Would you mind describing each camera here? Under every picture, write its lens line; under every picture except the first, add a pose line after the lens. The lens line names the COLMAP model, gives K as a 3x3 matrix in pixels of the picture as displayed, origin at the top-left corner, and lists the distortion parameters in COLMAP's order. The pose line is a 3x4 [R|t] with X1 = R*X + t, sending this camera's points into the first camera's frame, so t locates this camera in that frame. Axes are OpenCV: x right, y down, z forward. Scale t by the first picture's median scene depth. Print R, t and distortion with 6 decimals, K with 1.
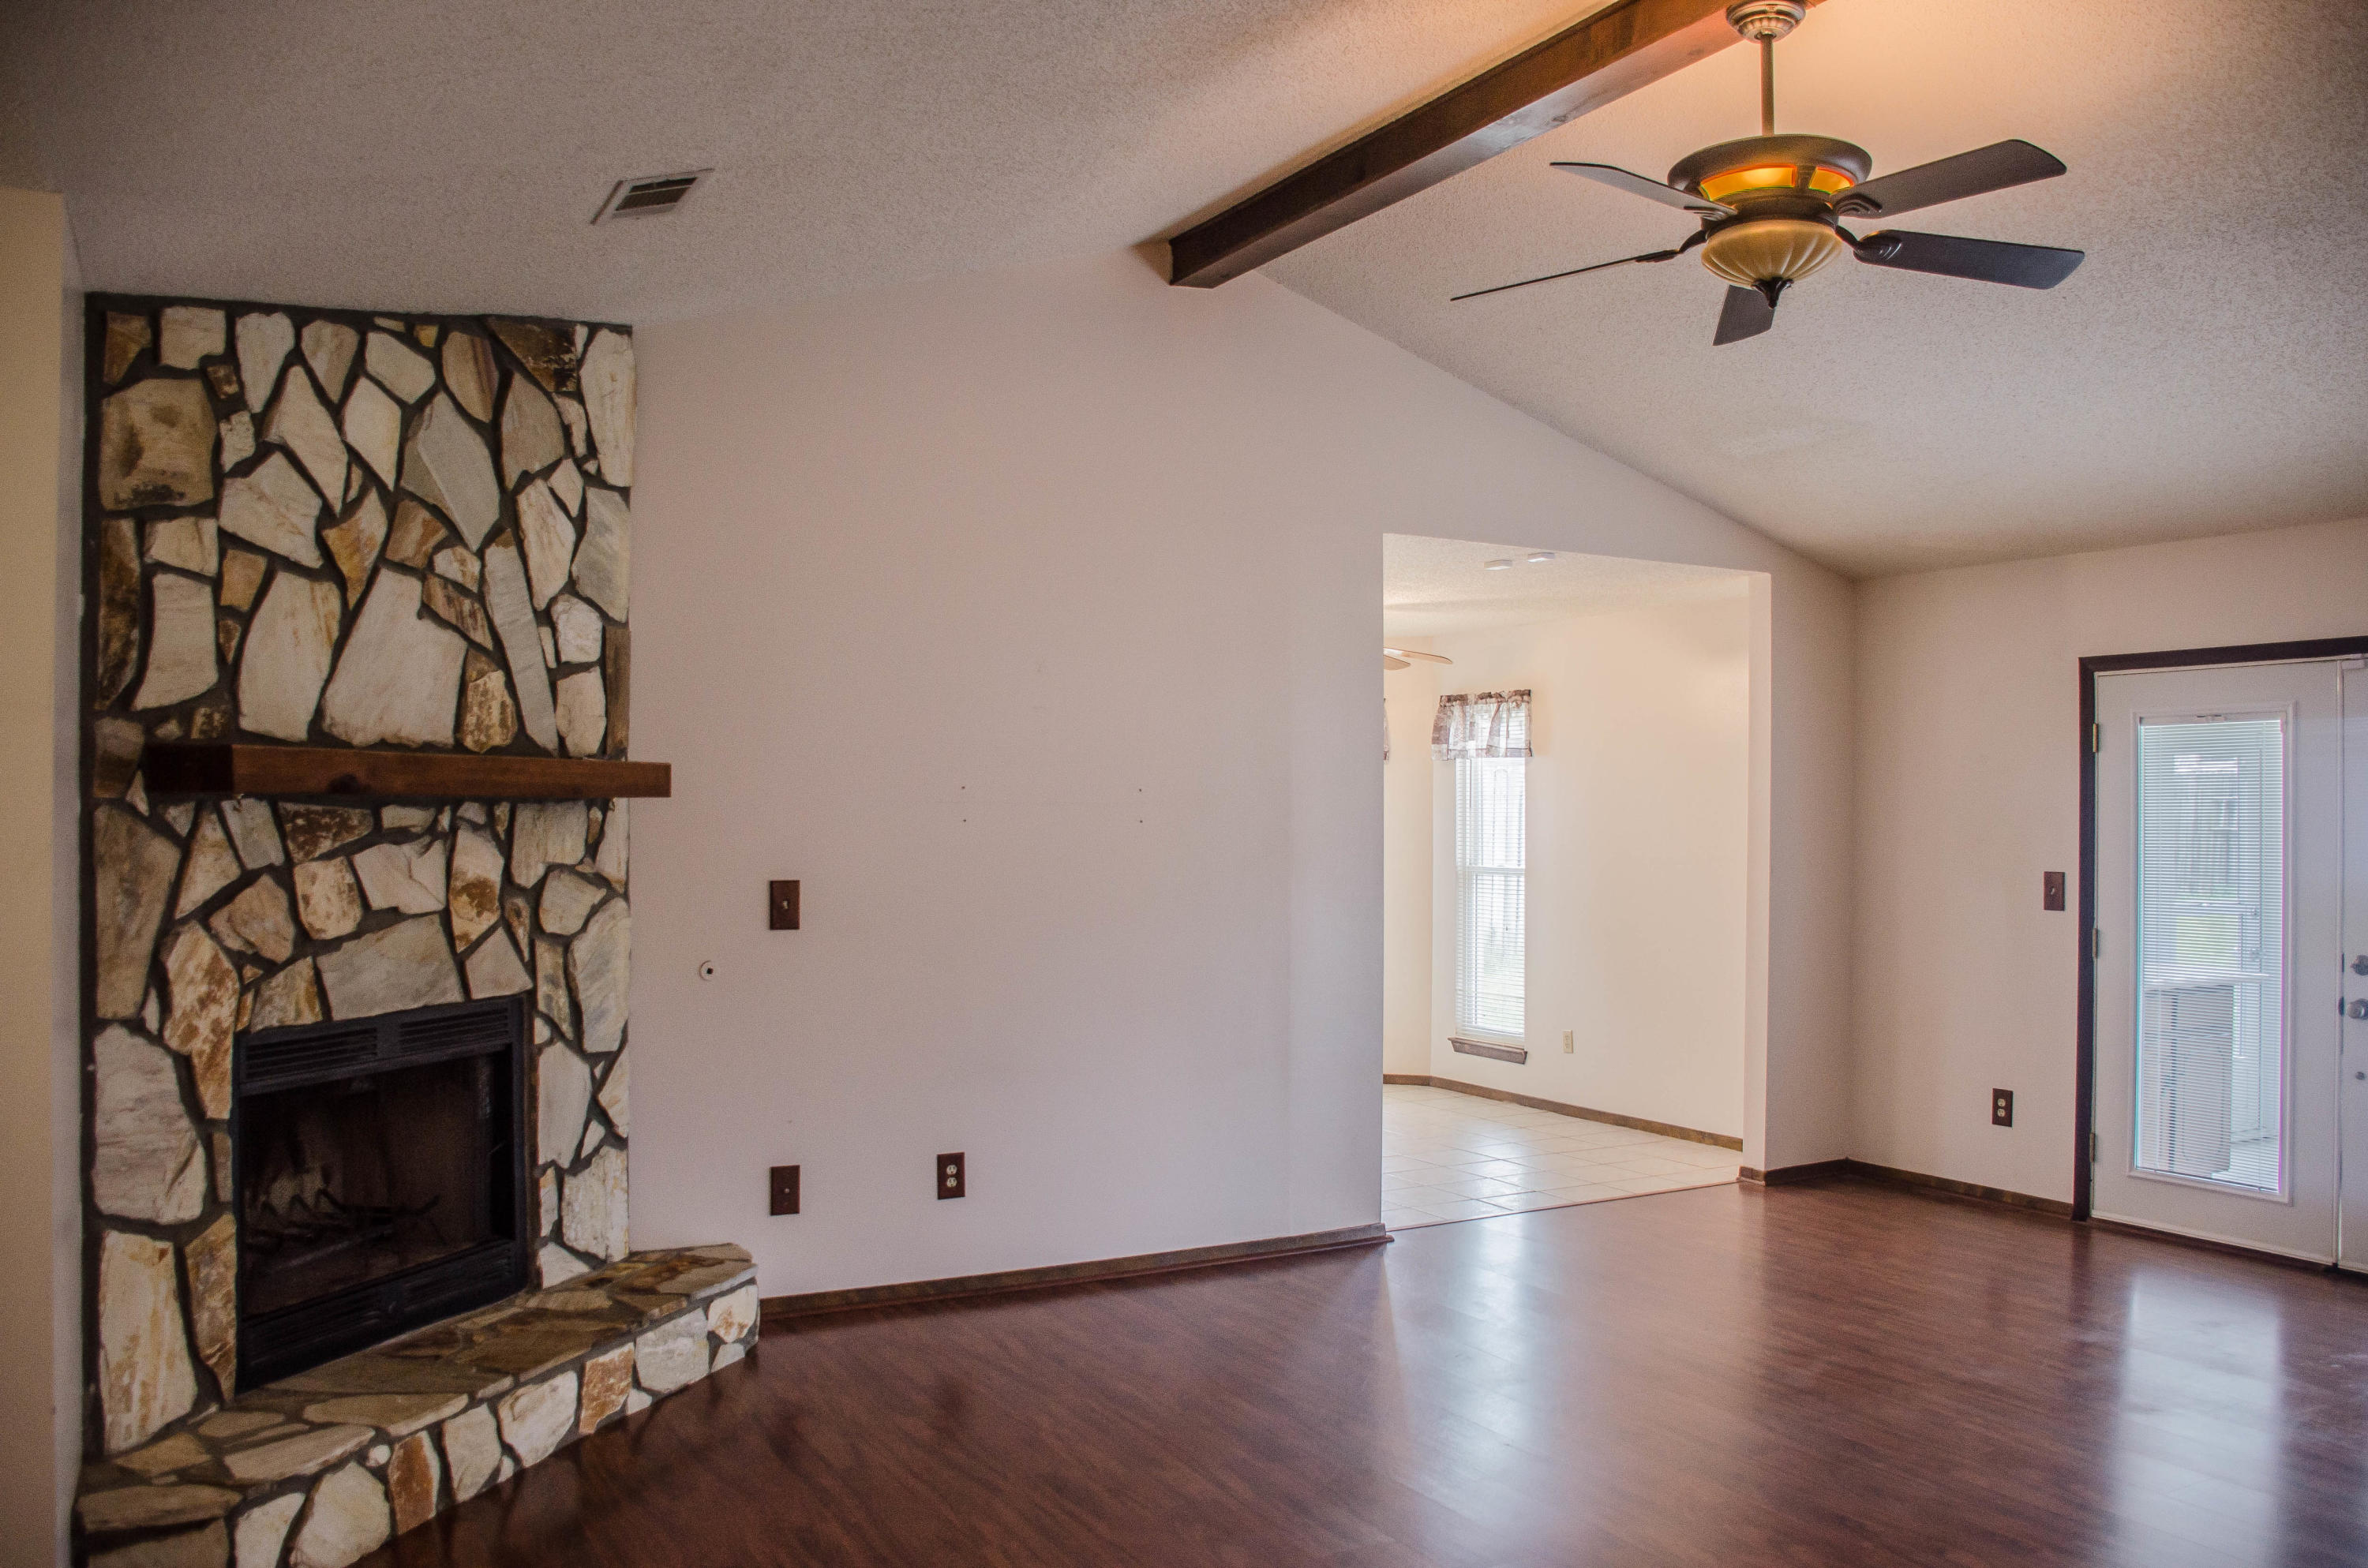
lens RADIAL K [[1843.2, 0, 1190.3], [0, 1843.2, 809.9], [0, 0, 1]] dist [-0.151234, 0.109797]
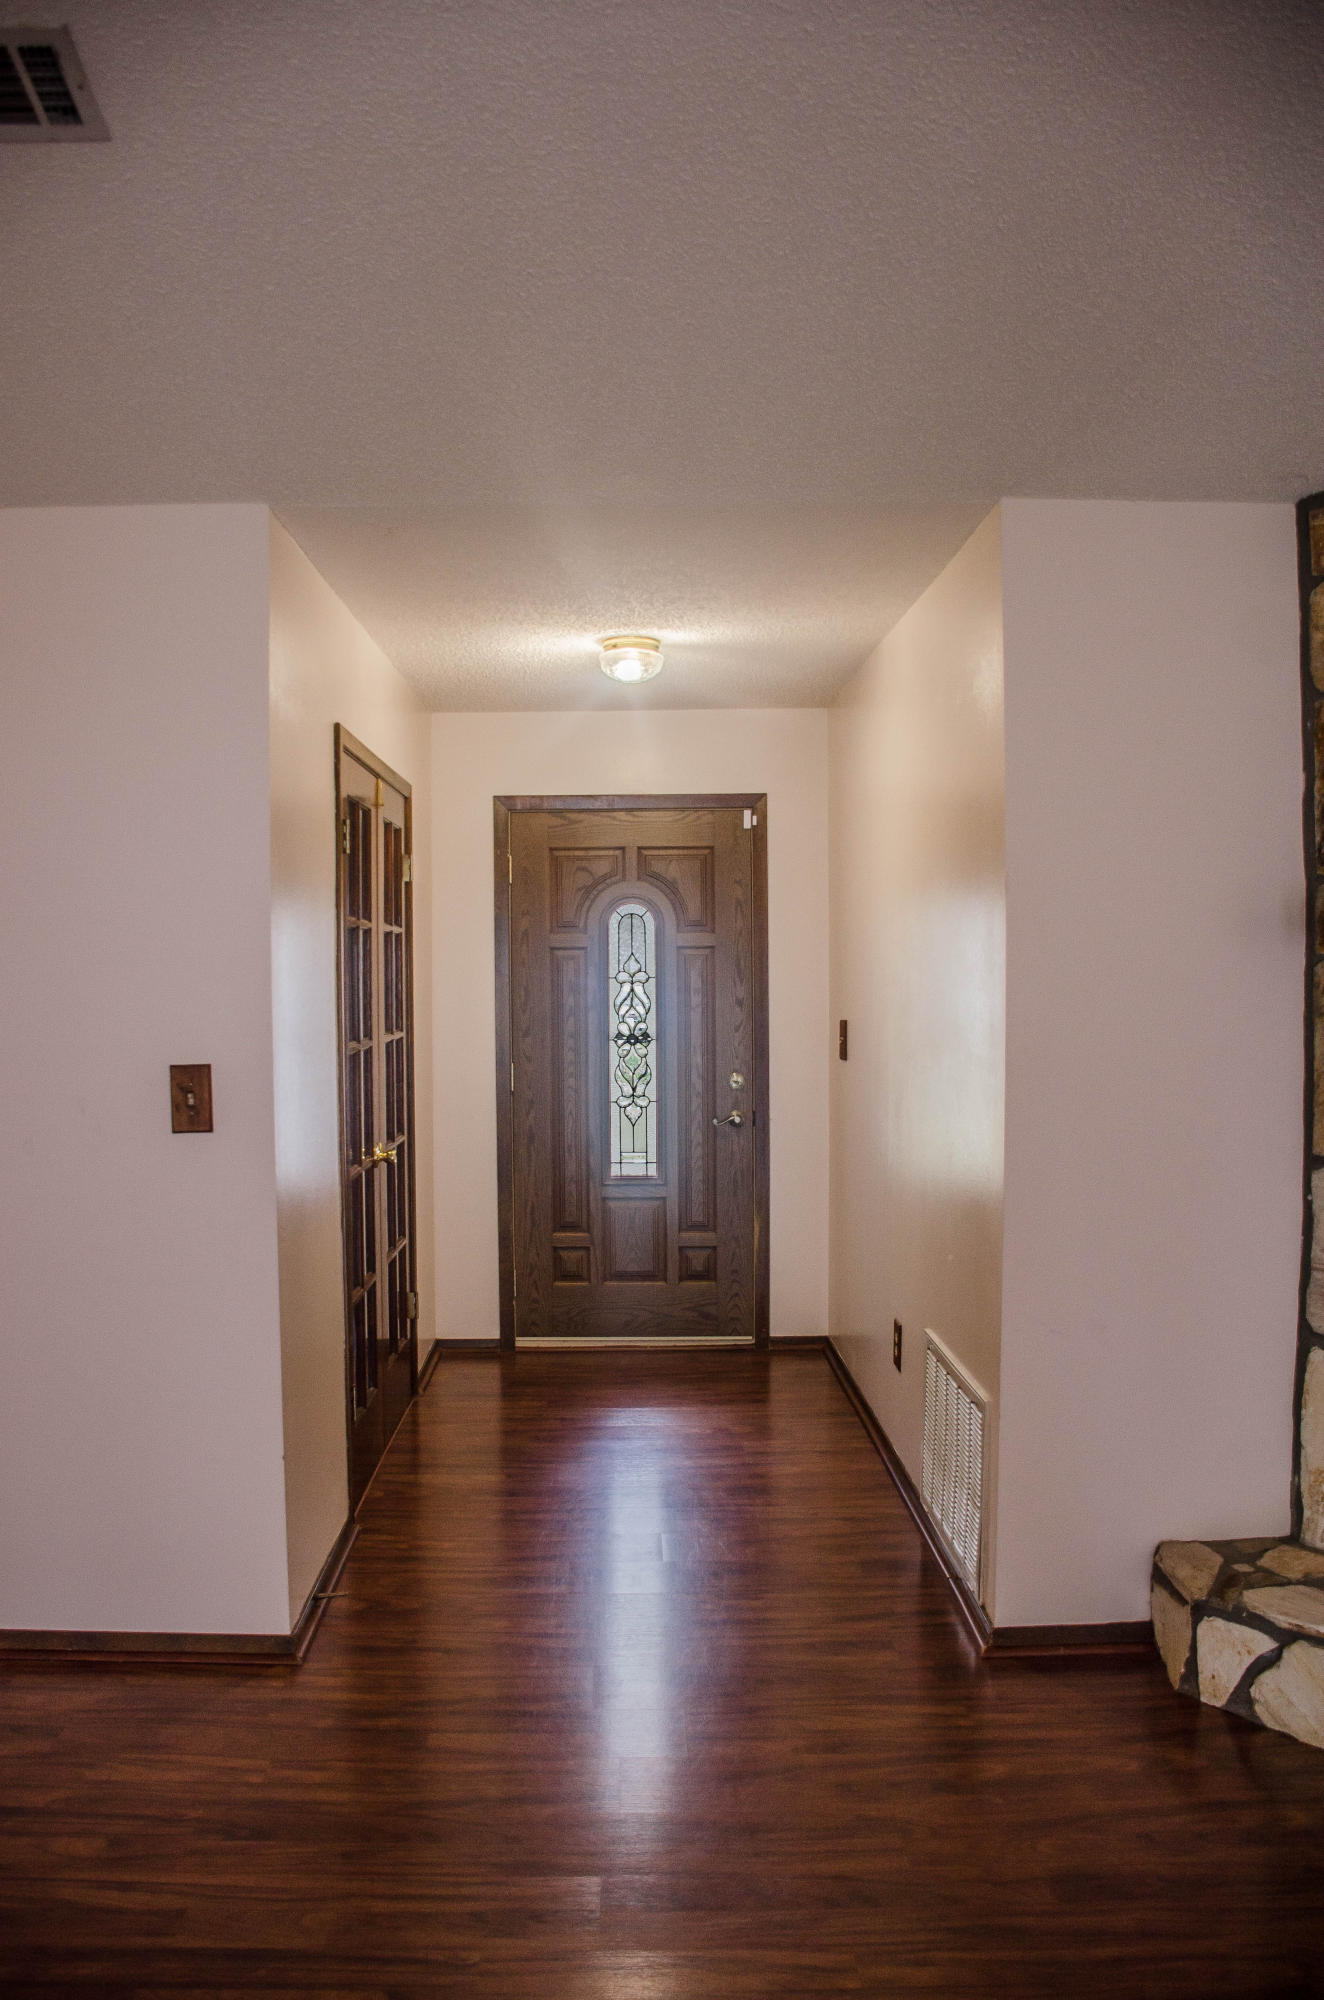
lens RADIAL K [[1556.9, 0, 649.3], [0, 1556.9, 998.3], [0, 0, 1]] dist [-0.151234, 0.109797]
pose [[-0.474616, 0.017712, -0.880015, 0.353290], [0.005464, 0.999838, 0.017176, 0.001738], [0.880176, 0.003344, -0.474635, 0.925649]]
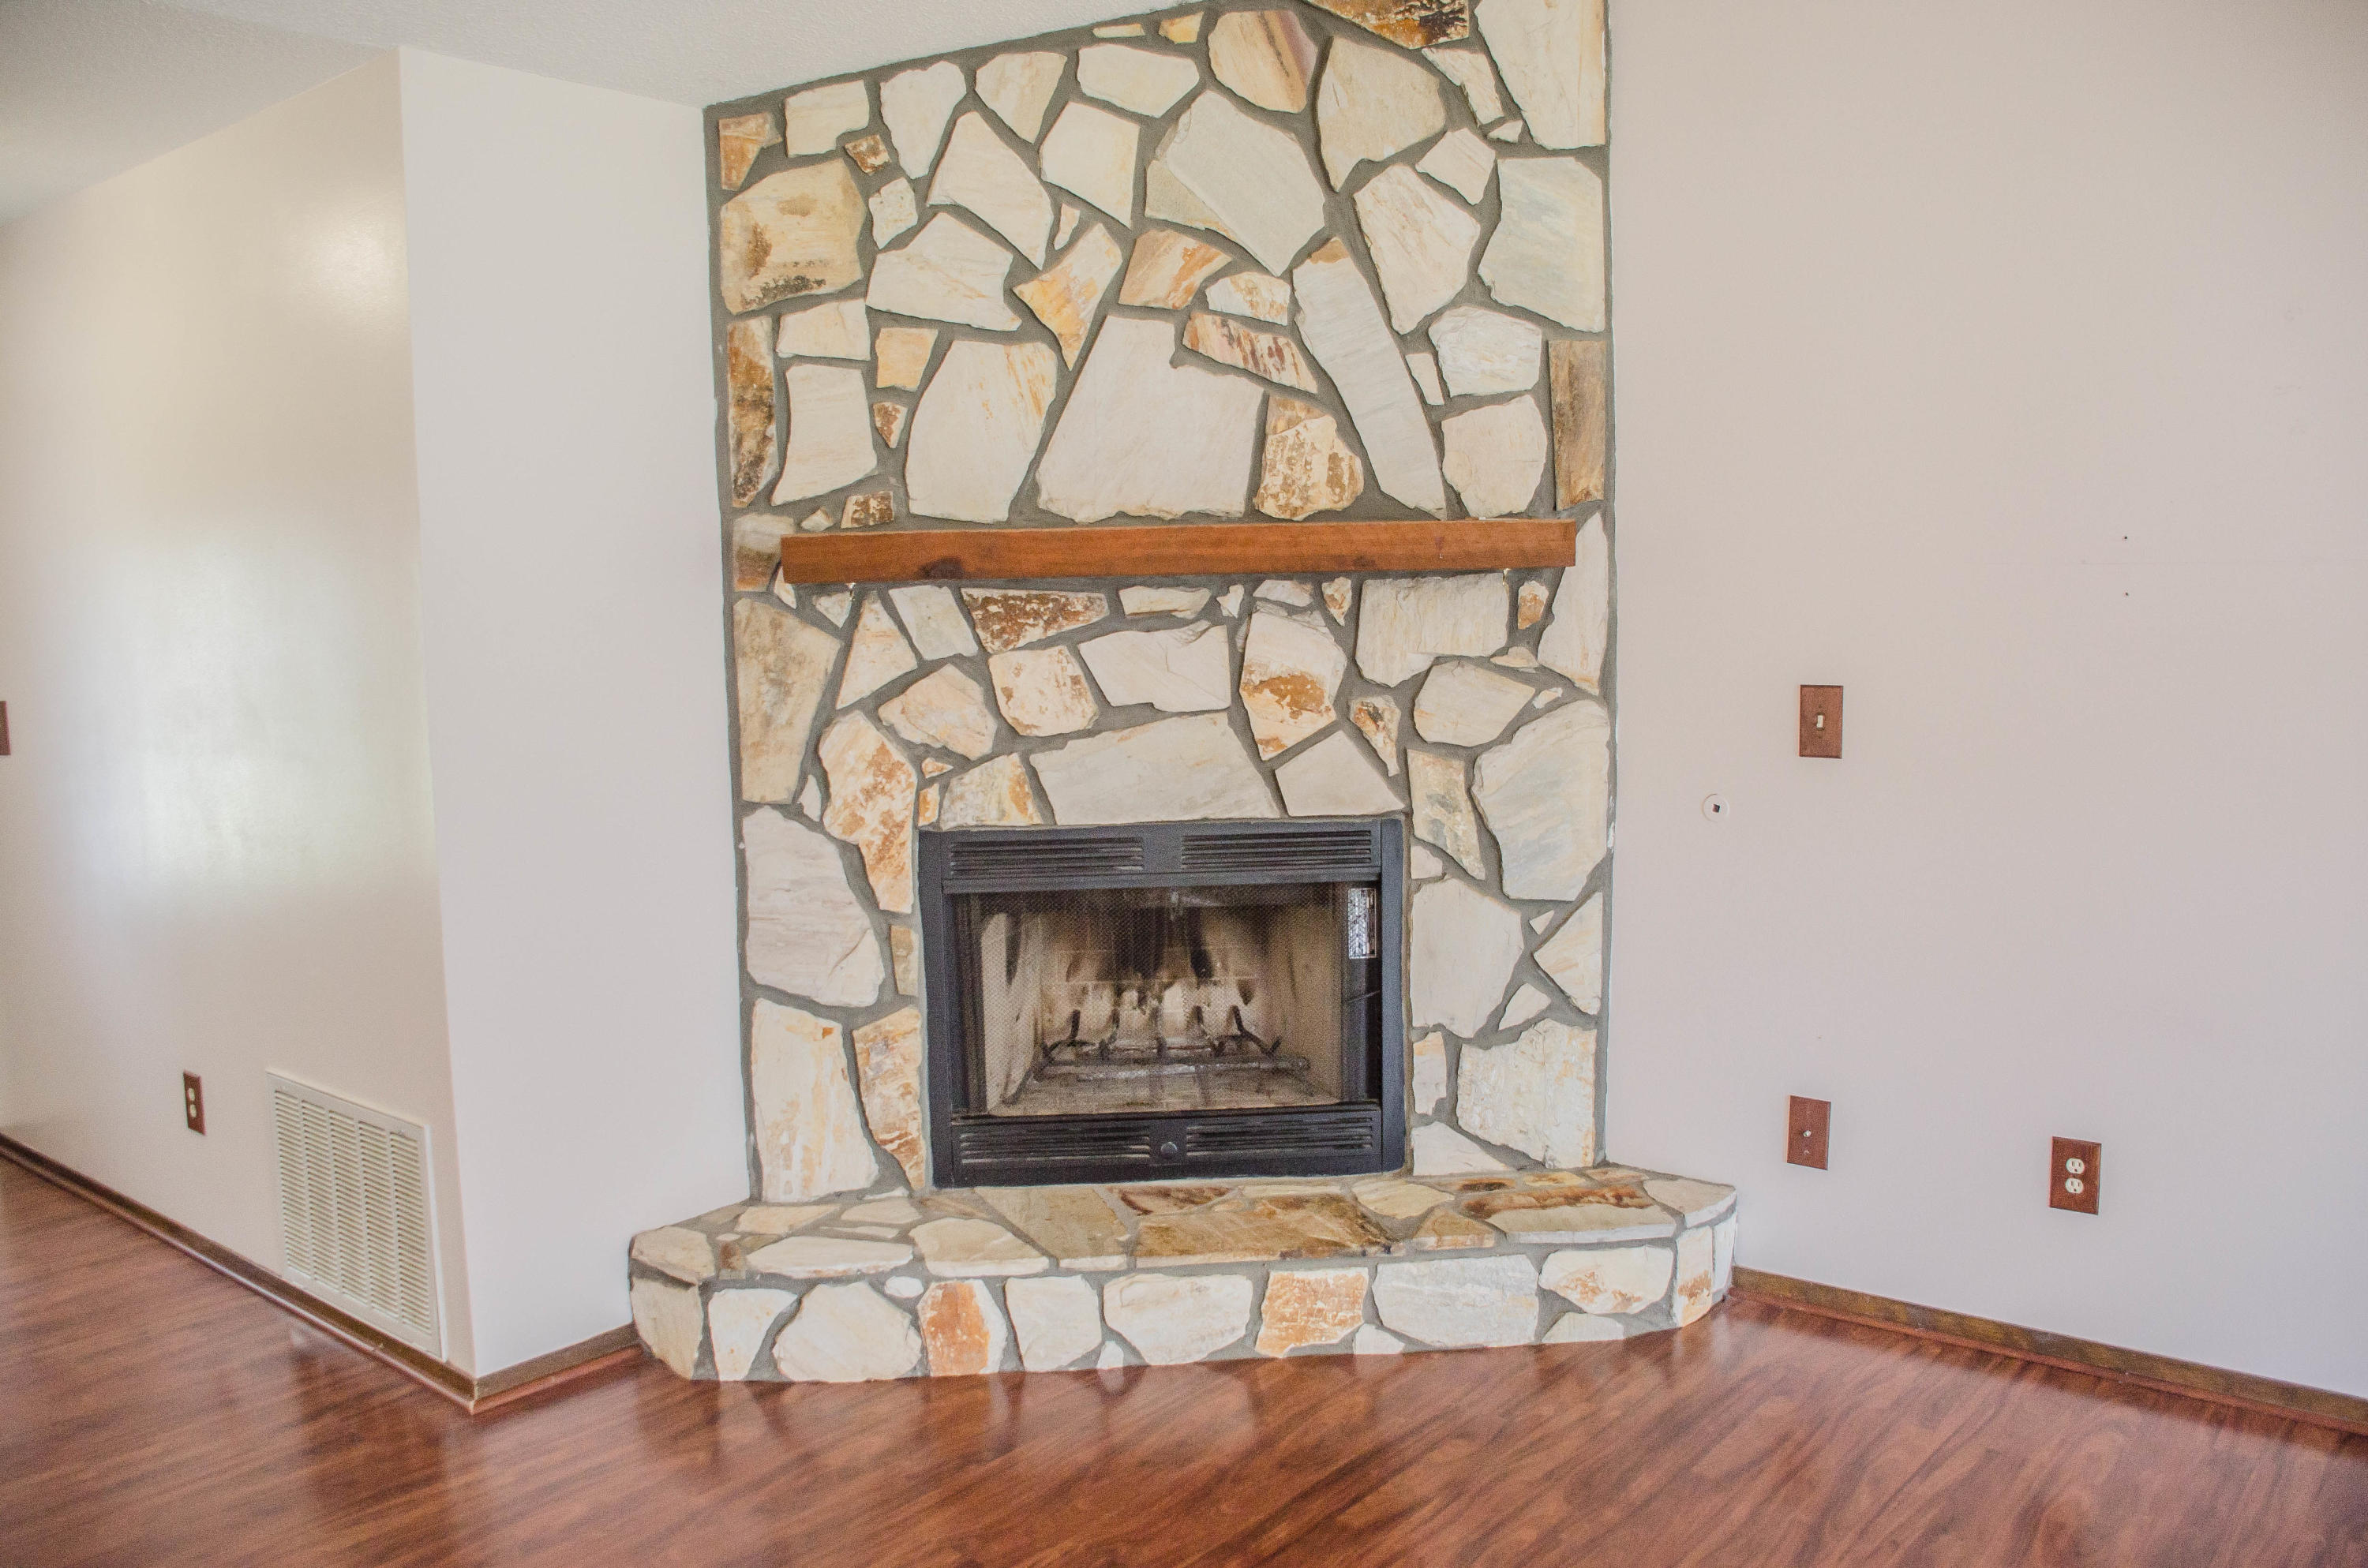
lens RADIAL K [[1843.2, 0, 1190.3], [0, 1843.2, 809.9], [0, 0, 1]] dist [-0.151234, 0.109797]
pose [[0.371609, 0.096060, -0.923406, 0.423583], [0.022838, 0.993386, 0.112531, 0.005330], [0.928108, -0.062906, 0.366957, 0.721777]]
